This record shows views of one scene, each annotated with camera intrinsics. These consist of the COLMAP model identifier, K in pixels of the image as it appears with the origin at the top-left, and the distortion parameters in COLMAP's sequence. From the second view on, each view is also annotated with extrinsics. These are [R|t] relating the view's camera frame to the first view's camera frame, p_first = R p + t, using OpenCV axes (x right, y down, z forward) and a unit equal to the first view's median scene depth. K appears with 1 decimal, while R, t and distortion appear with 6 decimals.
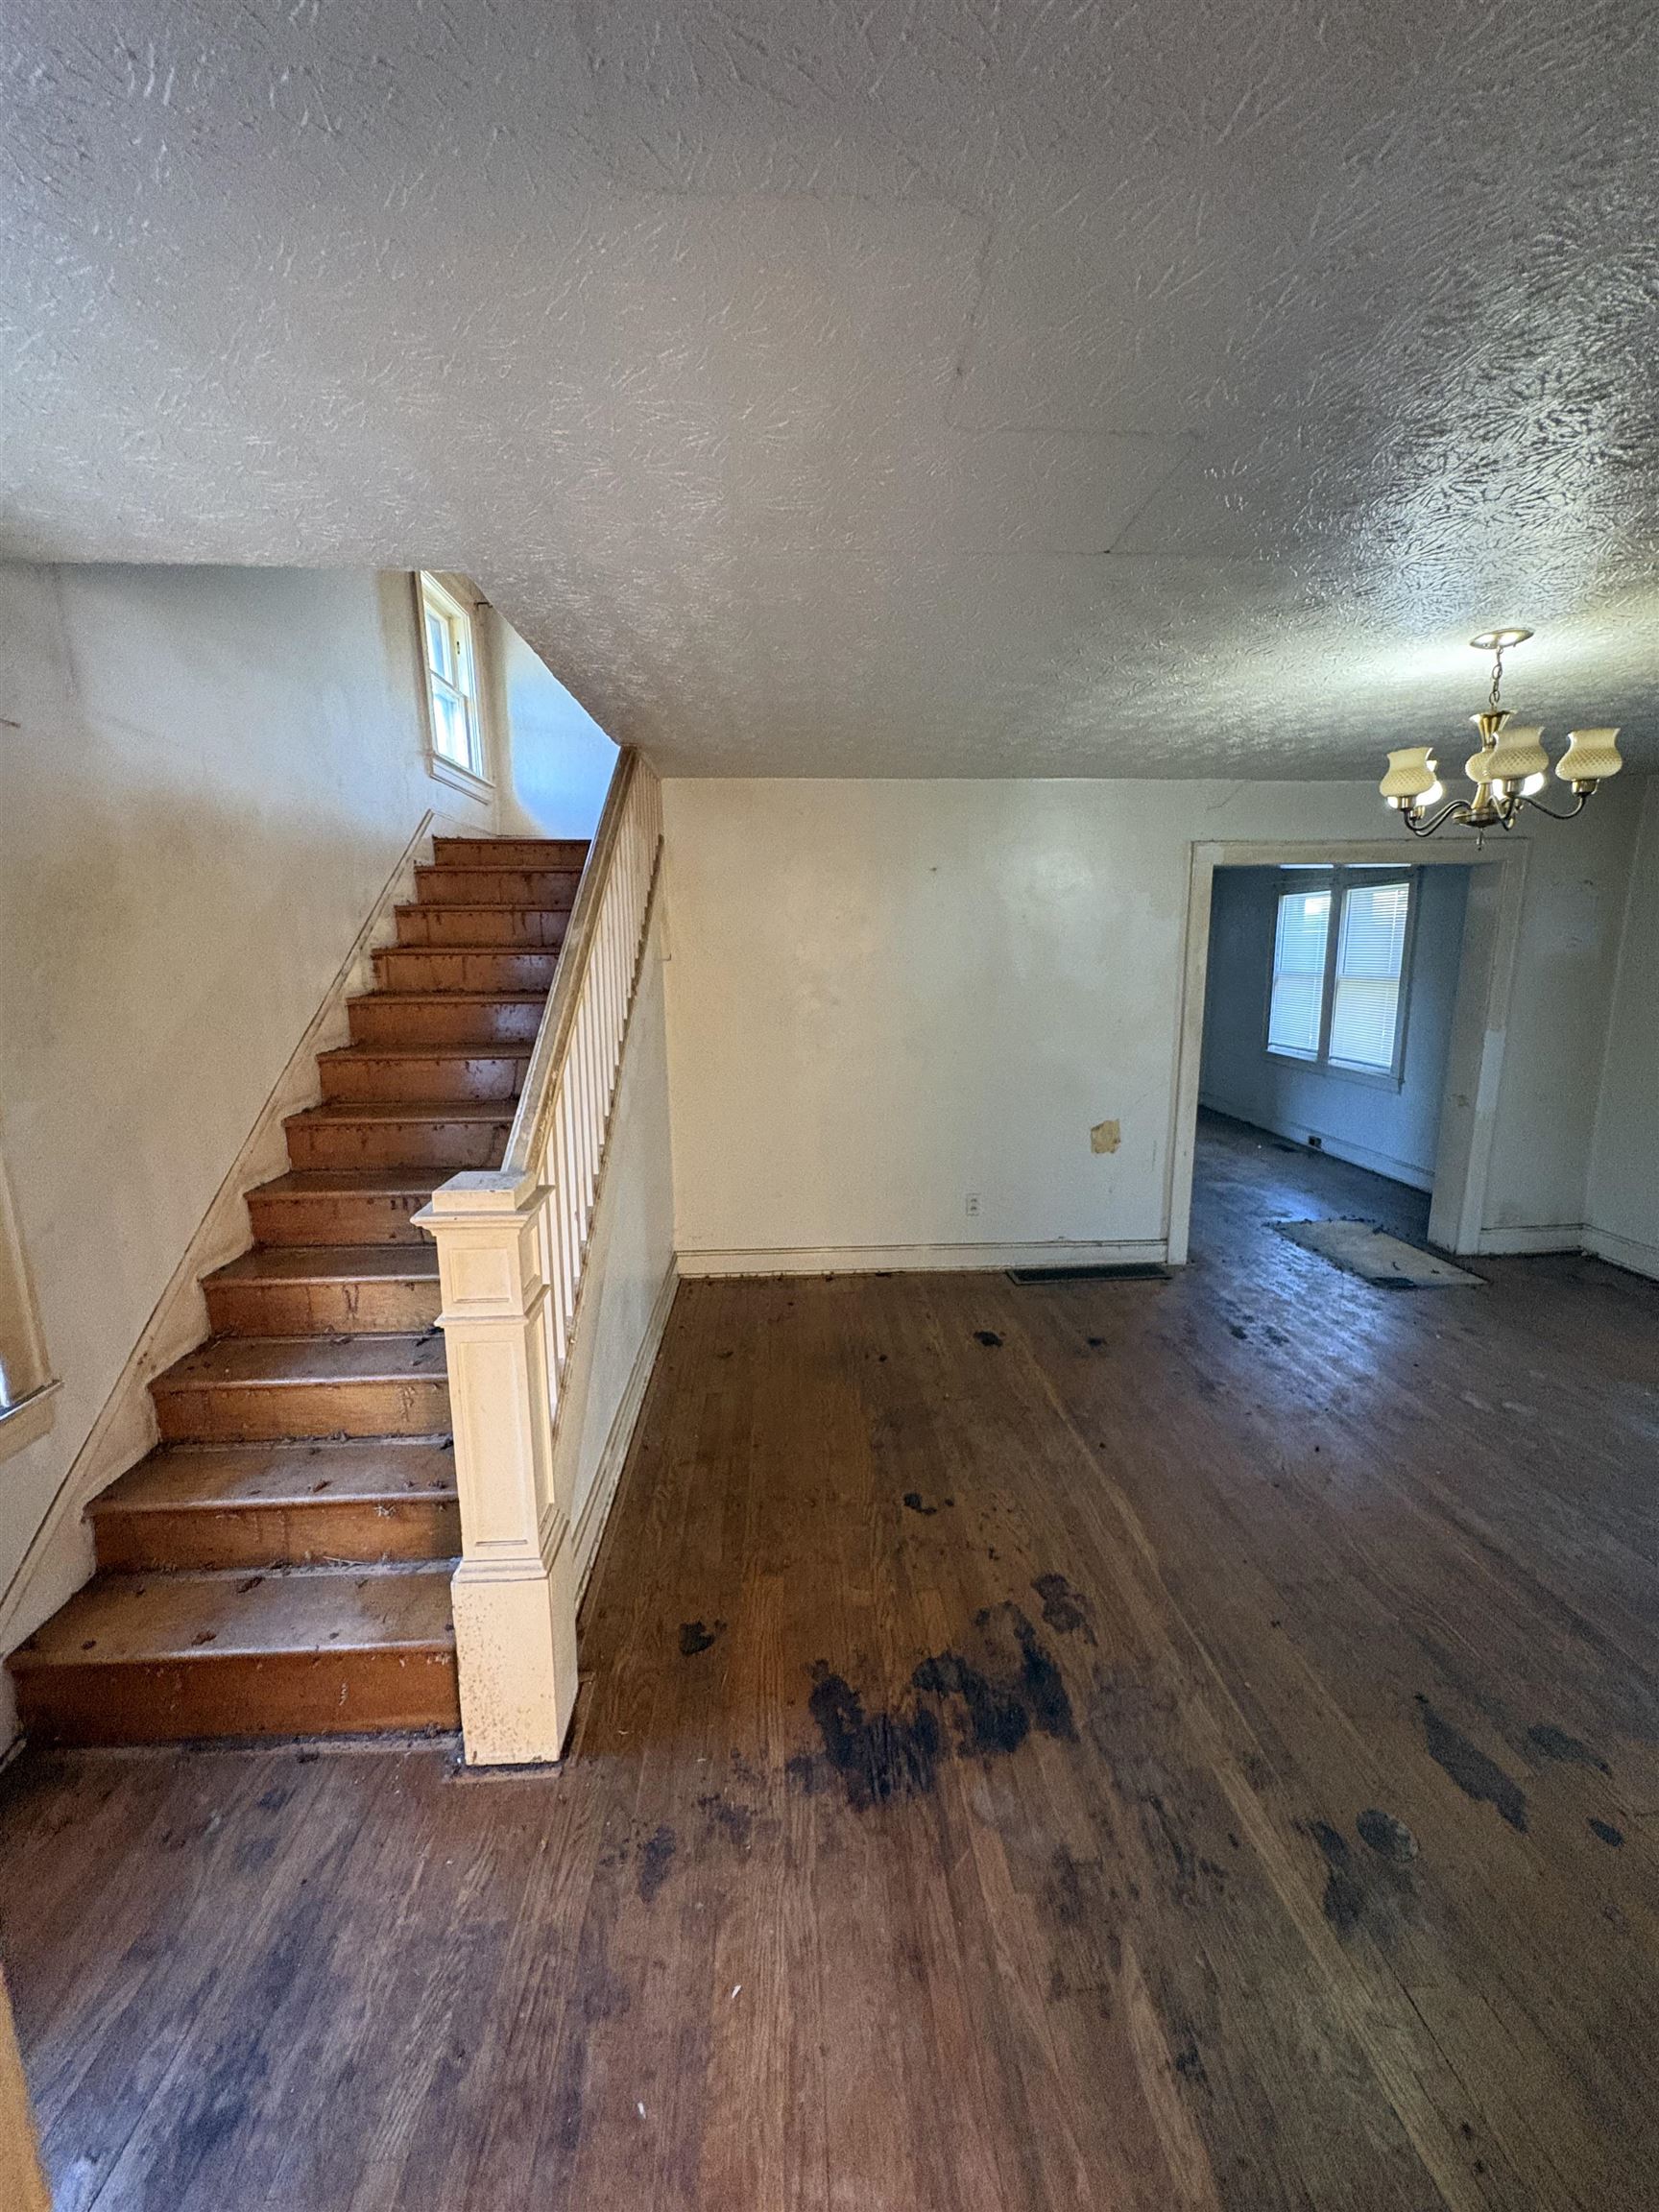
lens RADIAL K [[881.2, 0, 831.0], [0, 881.2, 1106.4], [0, 0, 1]] dist [0.000537, 0.000525]
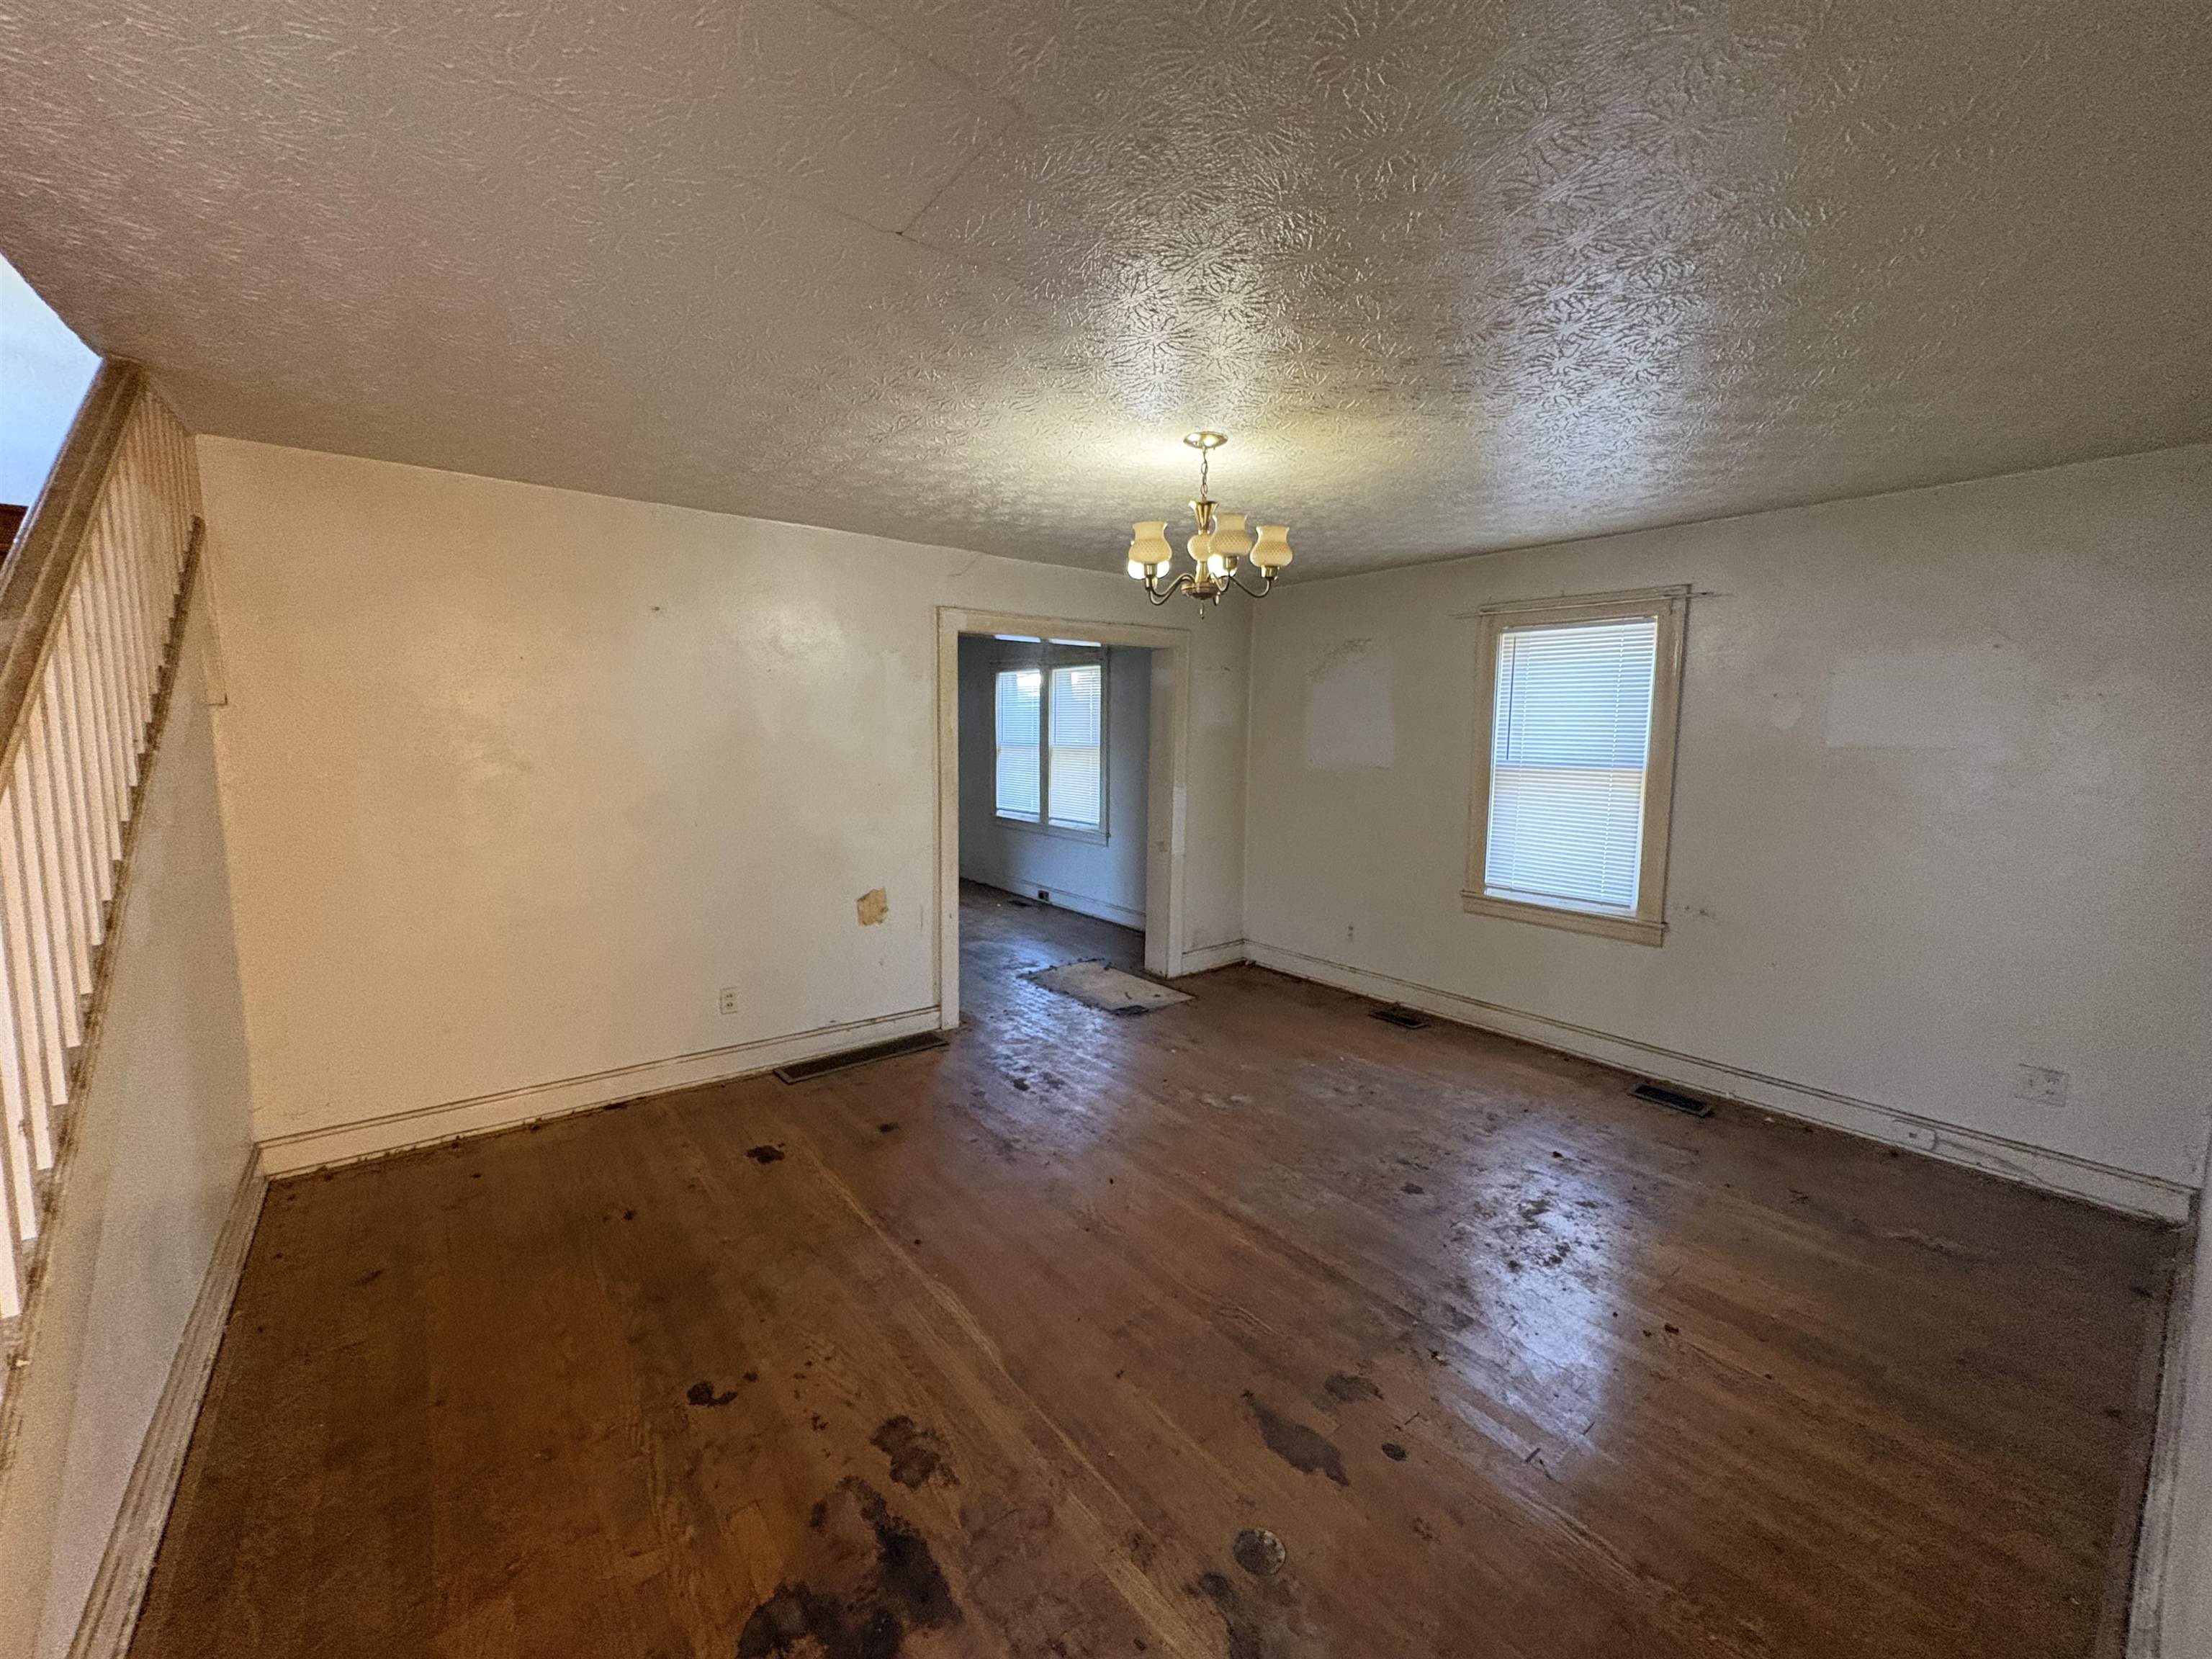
lens RADIAL K [[881.2, 0, 1103.4], [0, 881.2, 829.9], [0, 0, 1]] dist [0.000537, 0.000525]
pose [[0.820863, -0.048950, 0.569024, -0.030566], [0.084340, 0.995786, -0.036005, 0.011141], [-0.564864, 0.077546, 0.821532, 0.114698]]
